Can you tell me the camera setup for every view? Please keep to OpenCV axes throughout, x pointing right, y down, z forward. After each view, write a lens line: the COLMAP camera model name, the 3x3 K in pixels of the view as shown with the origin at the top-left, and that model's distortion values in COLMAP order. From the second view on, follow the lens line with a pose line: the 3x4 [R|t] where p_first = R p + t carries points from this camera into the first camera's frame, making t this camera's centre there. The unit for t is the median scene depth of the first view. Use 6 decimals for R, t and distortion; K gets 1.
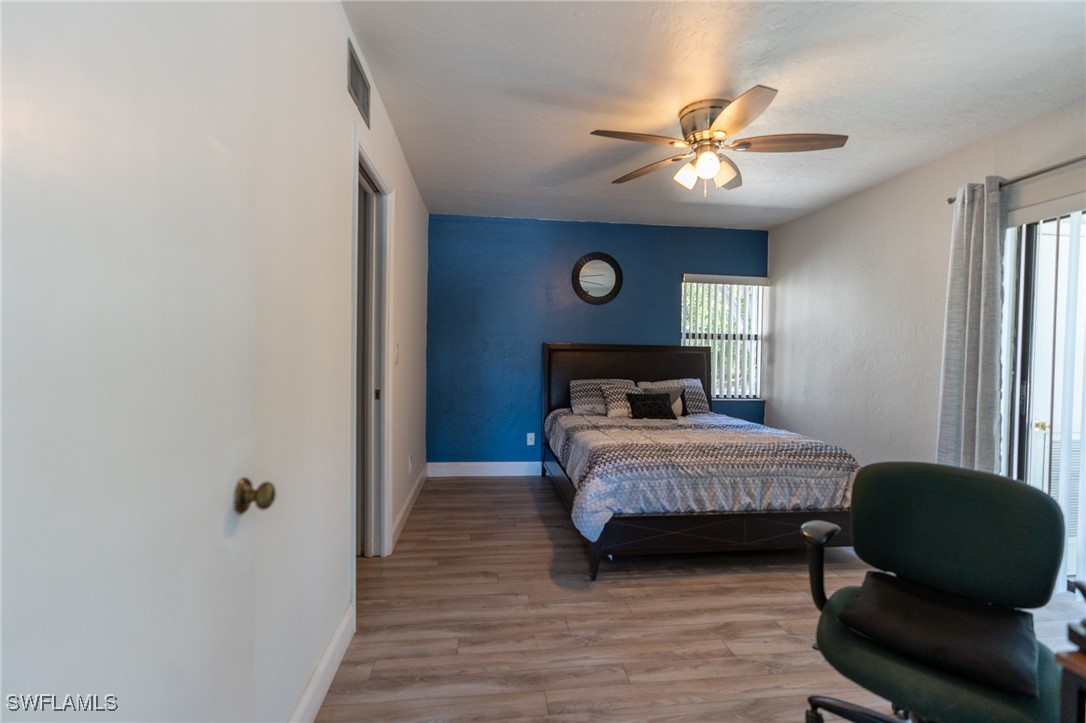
lens RADIAL K [[493.1, 0, 545.6], [0, 493.1, 363.4], [0, 0, 1]] dist [-0.011171, 0.004919]
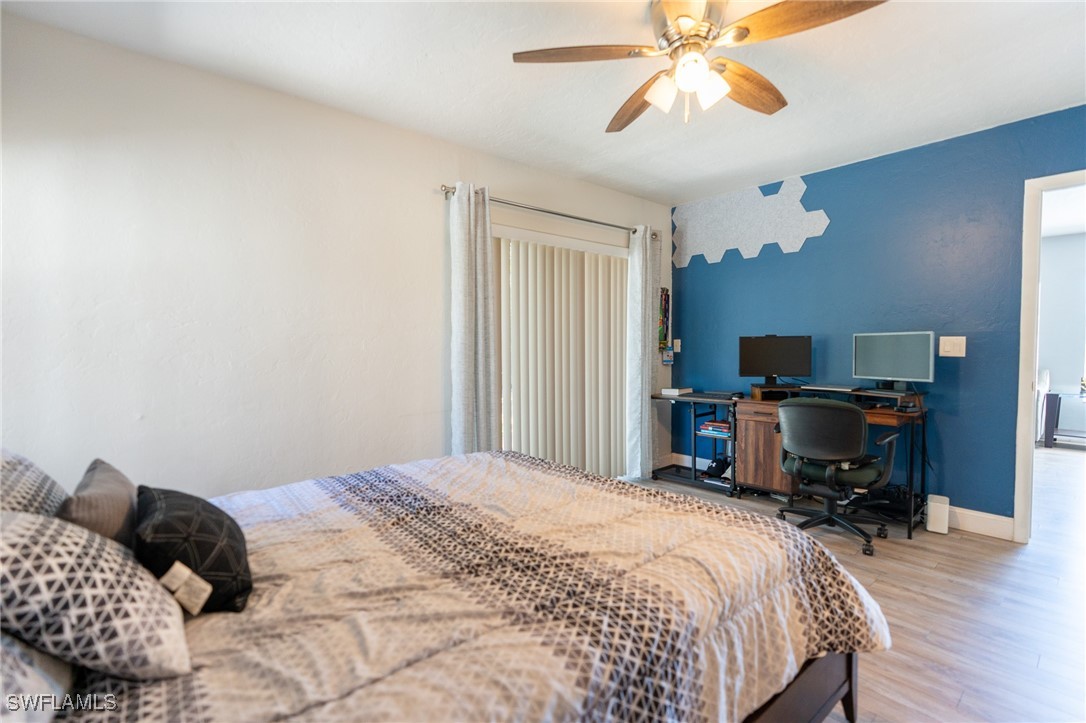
lens RADIAL K [[493.1, 0, 545.6], [0, 493.1, 363.4], [0, 0, 1]] dist [-0.011171, 0.004919]
pose [[-0.559310, -0.042004, 0.827894, -0.089054], [0.018090, 0.997859, 0.062848, -0.018904], [-0.828761, 0.050129, -0.557353, 0.857506]]
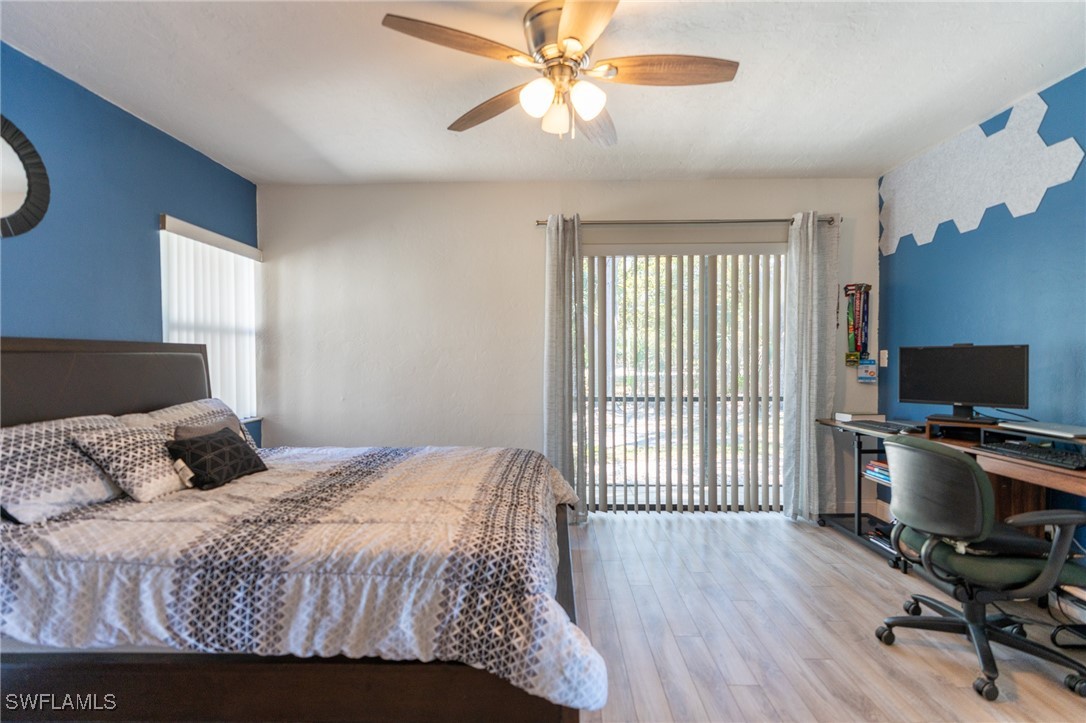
lens RADIAL K [[493.1, 0, 545.6], [0, 493.1, 363.4], [0, 0, 1]] dist [-0.011171, 0.004919]
pose [[0.133625, -0.030222, 0.990571, -0.220485], [0.028795, 0.999231, 0.026602, -0.014385], [-0.990613, 0.024969, 0.134393, 0.504850]]
